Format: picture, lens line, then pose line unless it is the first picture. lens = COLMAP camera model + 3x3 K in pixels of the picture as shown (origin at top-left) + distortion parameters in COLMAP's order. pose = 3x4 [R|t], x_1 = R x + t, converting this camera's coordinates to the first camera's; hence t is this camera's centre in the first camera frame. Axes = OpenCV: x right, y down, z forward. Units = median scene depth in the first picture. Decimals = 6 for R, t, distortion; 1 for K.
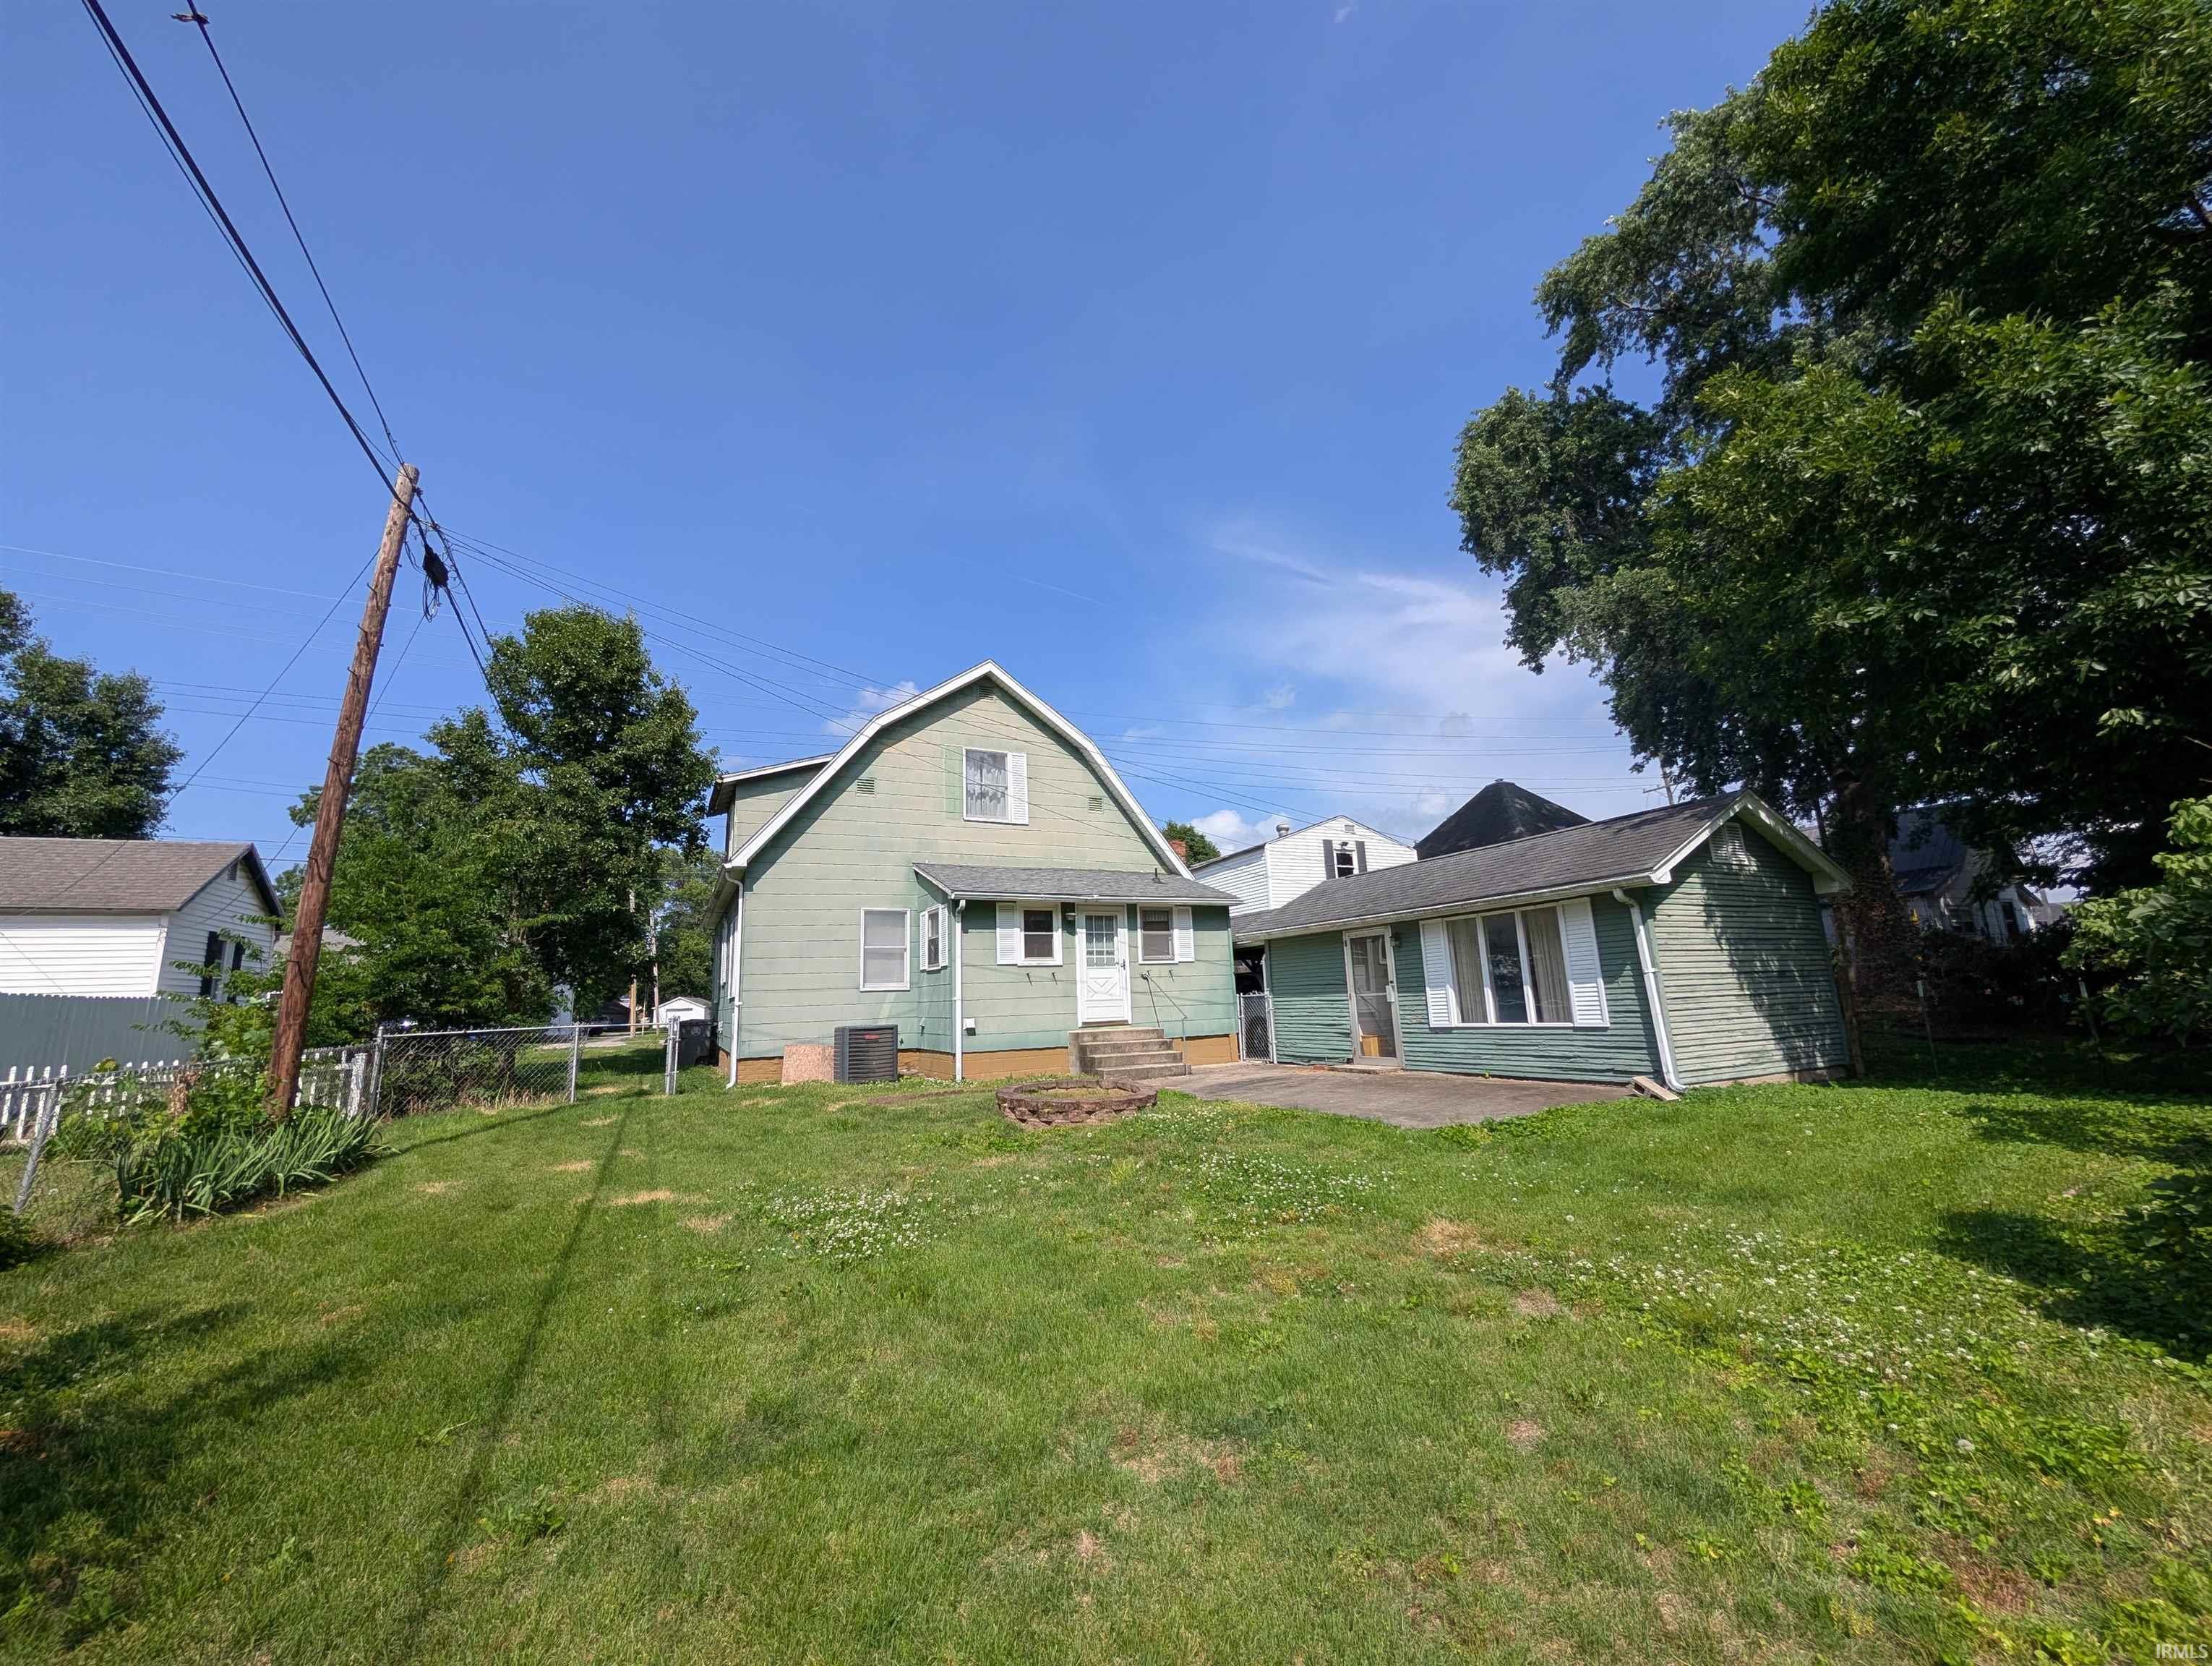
lens RADIAL K [[819.8, 0, 1103.5], [0, 819.8, 847.3], [0, 0, 1]] dist [-0.000018, -0.000665]
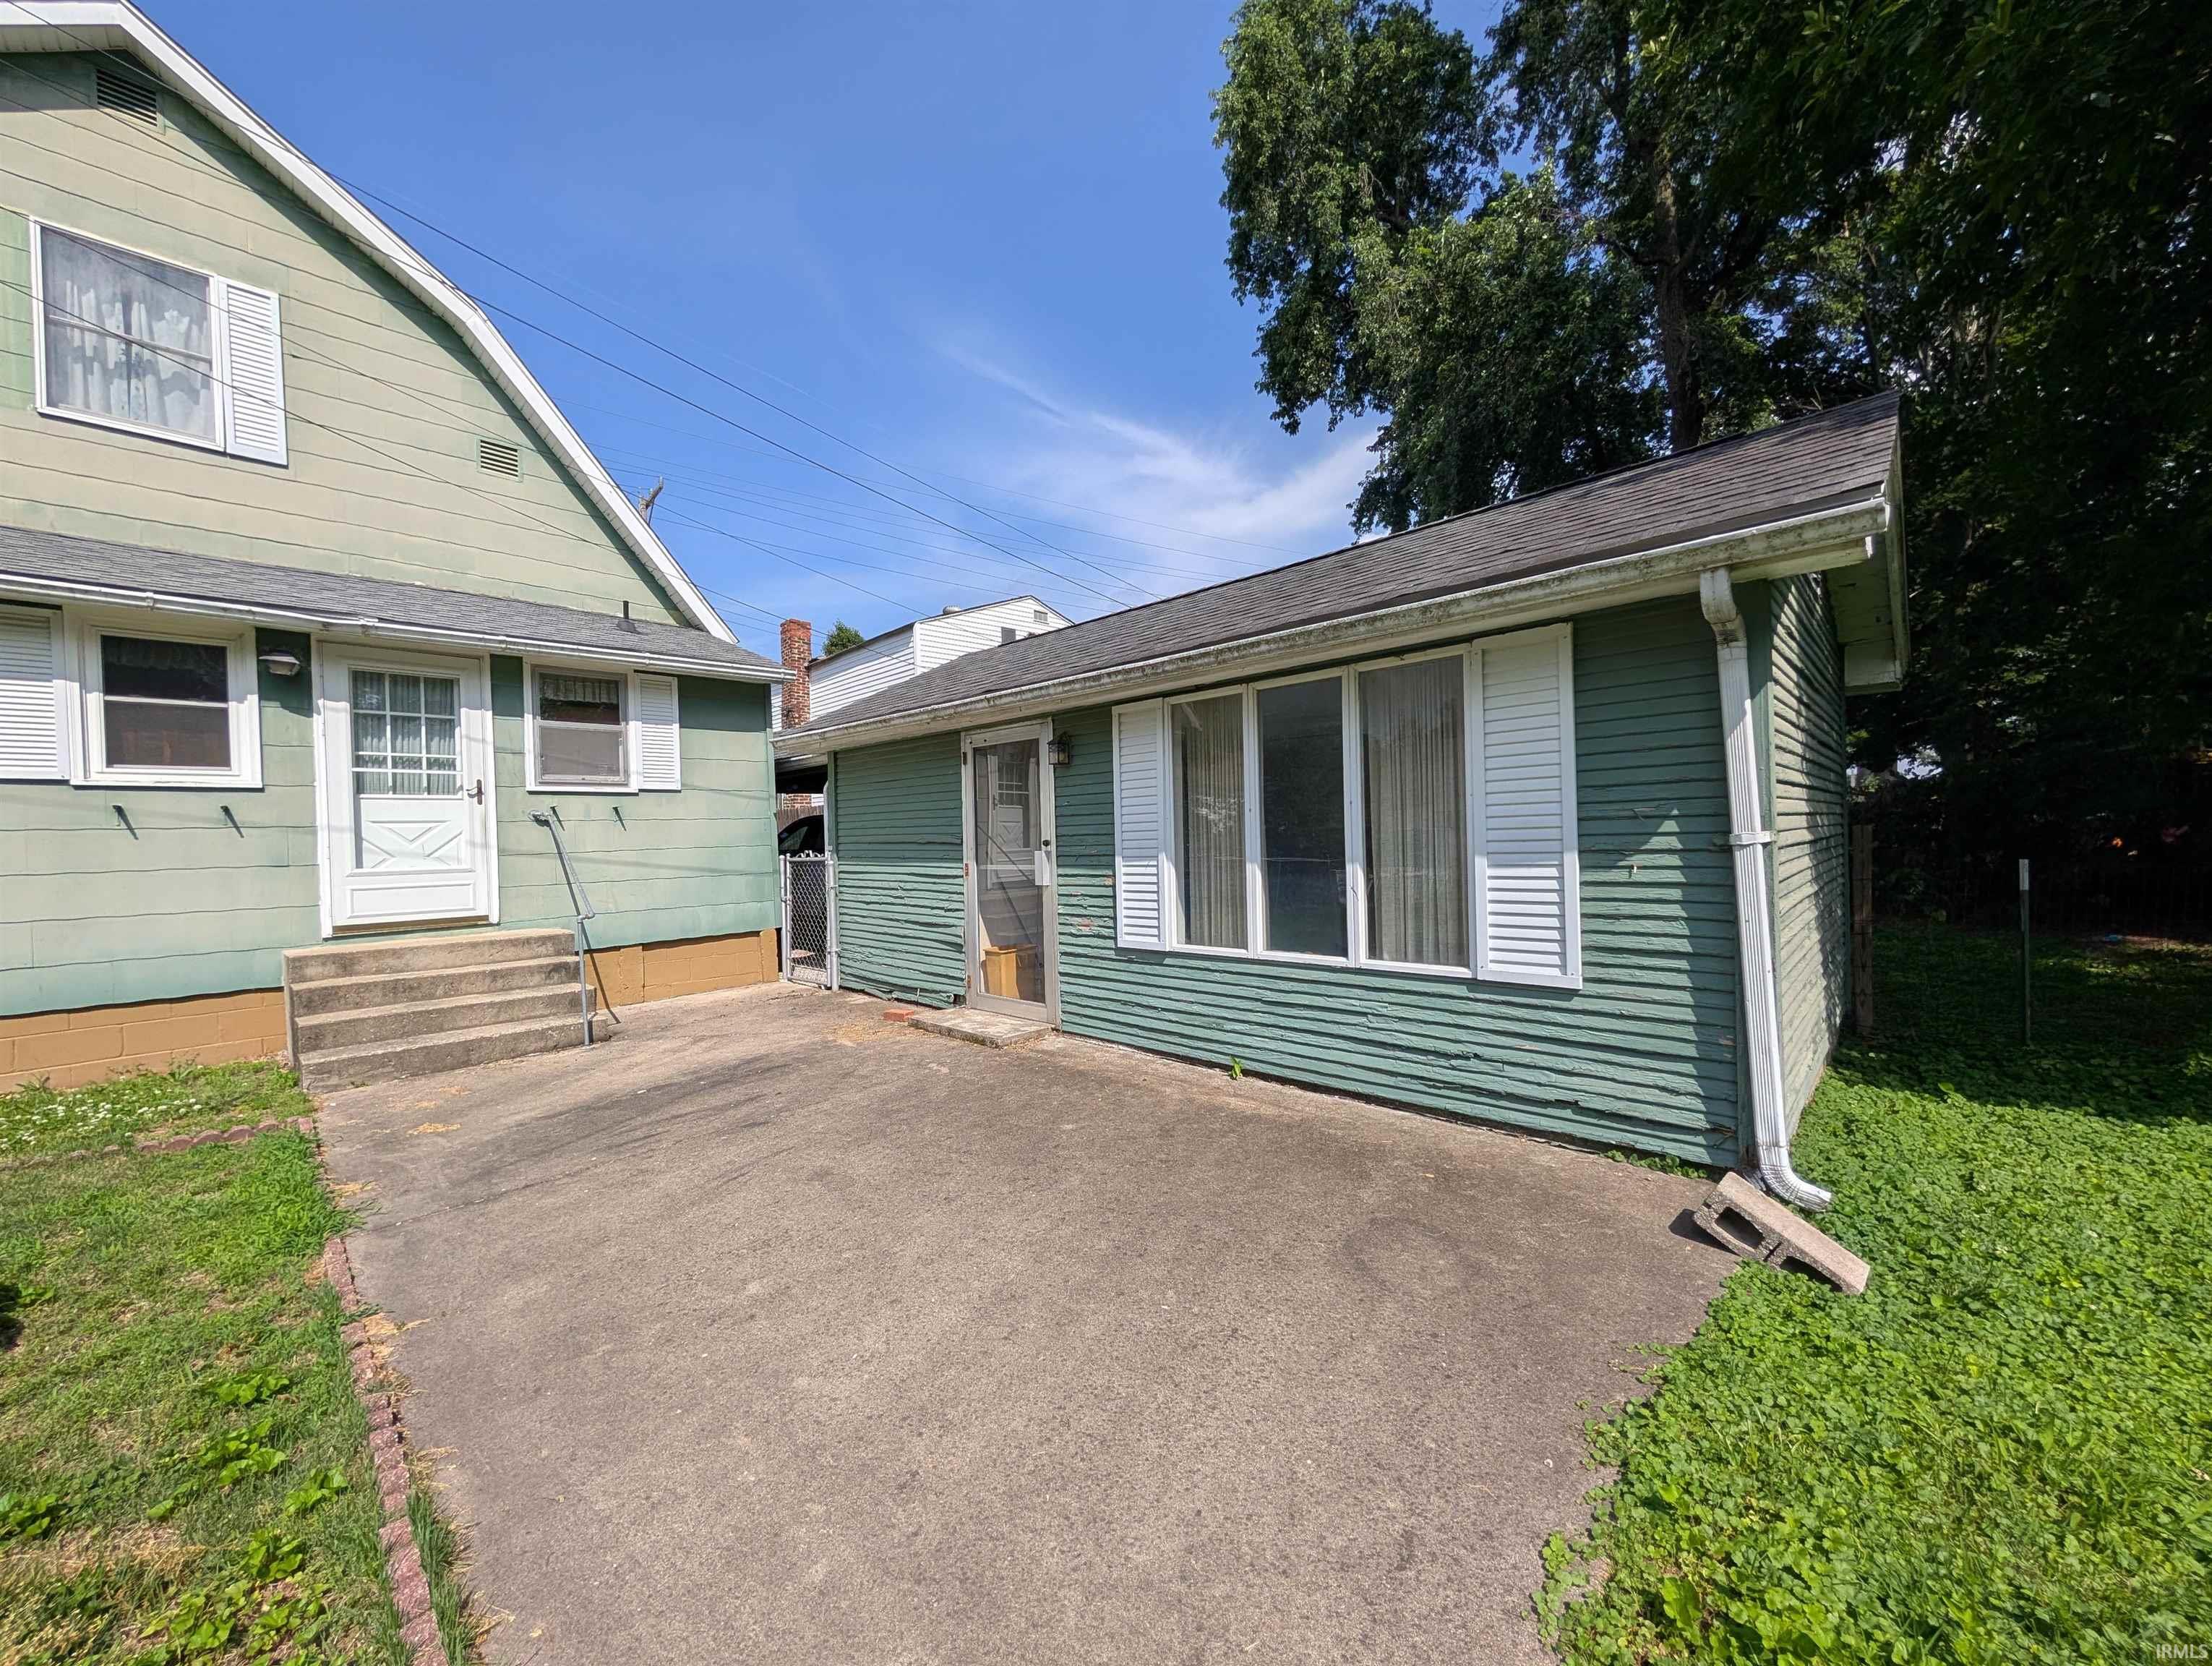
lens RADIAL K [[839.8, 0, 1098.3], [0, 839.8, 844.6], [0, 0, 1]] dist [-0.001568, 0.000172]
pose [[0.943886, 0.007133, 0.330195, 0.192224], [-0.069535, 0.981650, 0.177564, 0.069073], [-0.322869, -0.190560, 0.927061, 0.478312]]
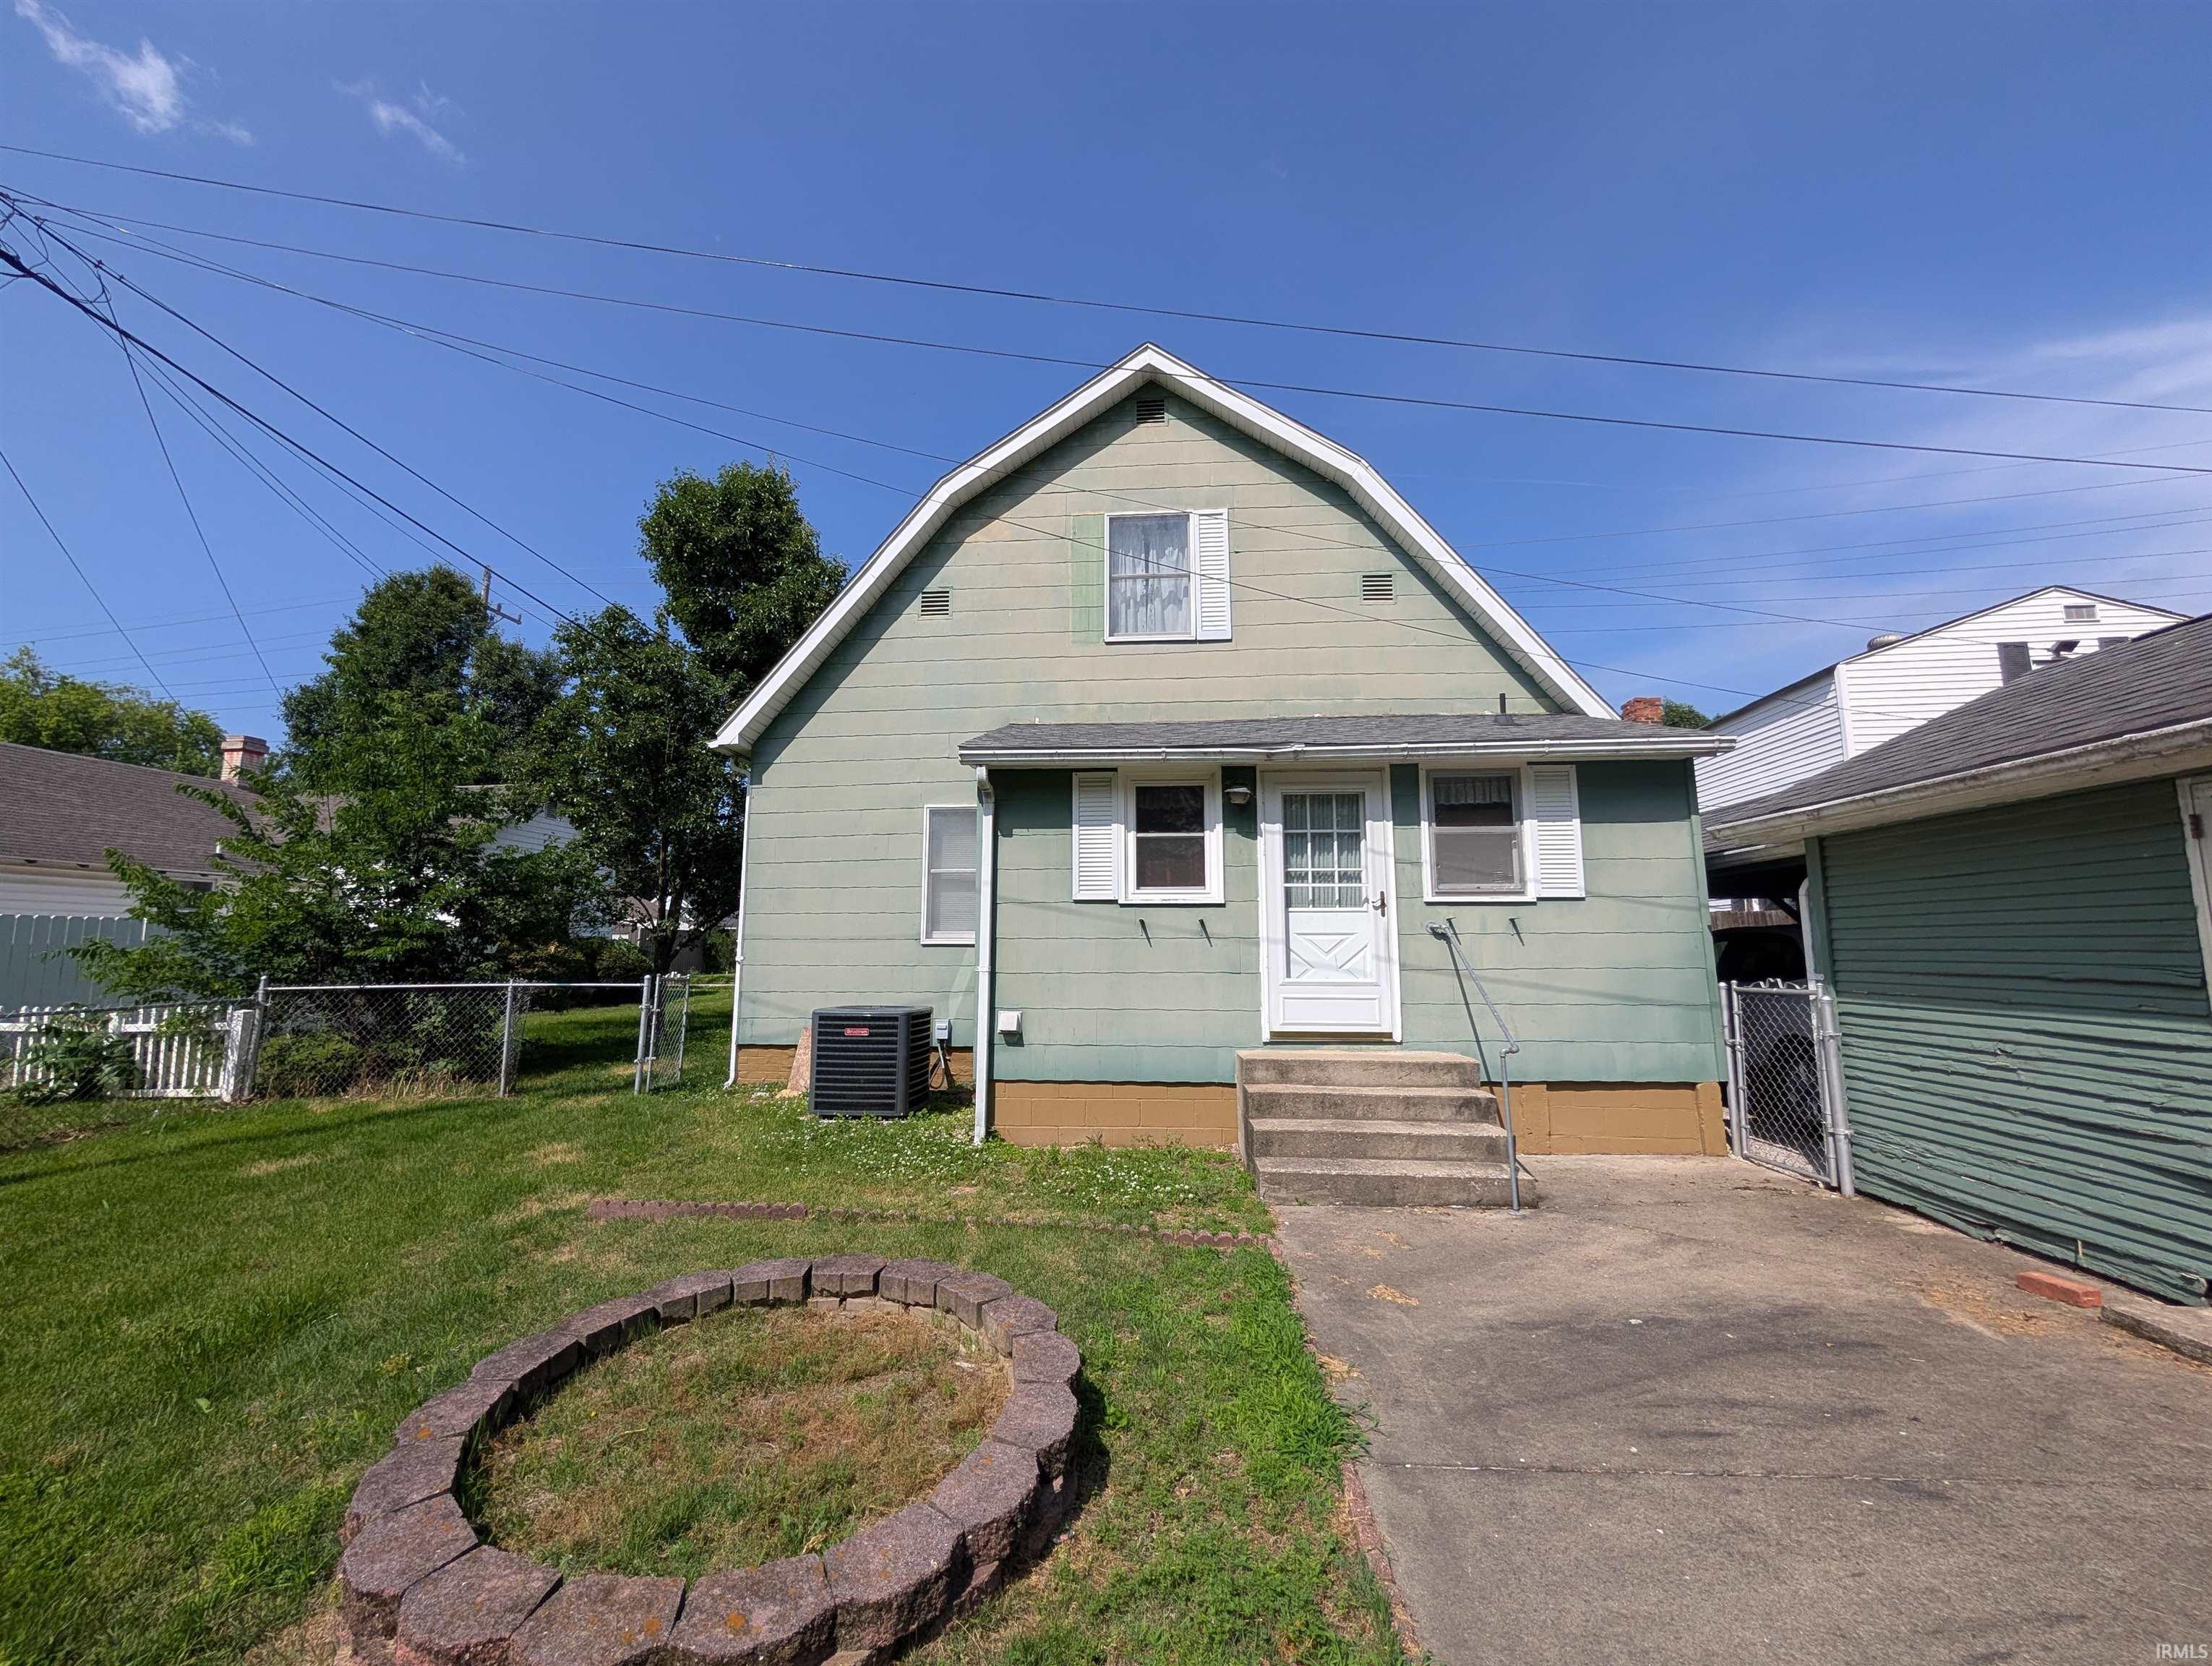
lens RADIAL K [[839.8, 0, 1098.3], [0, 839.8, 844.6], [0, 0, 1]] dist [-0.001568, 0.000172]
pose [[0.854955, -0.028257, -0.517932, 0.128403], [0.064925, 0.996492, 0.052807, 0.080275], [0.514623, -0.078774, 0.853790, 0.556991]]
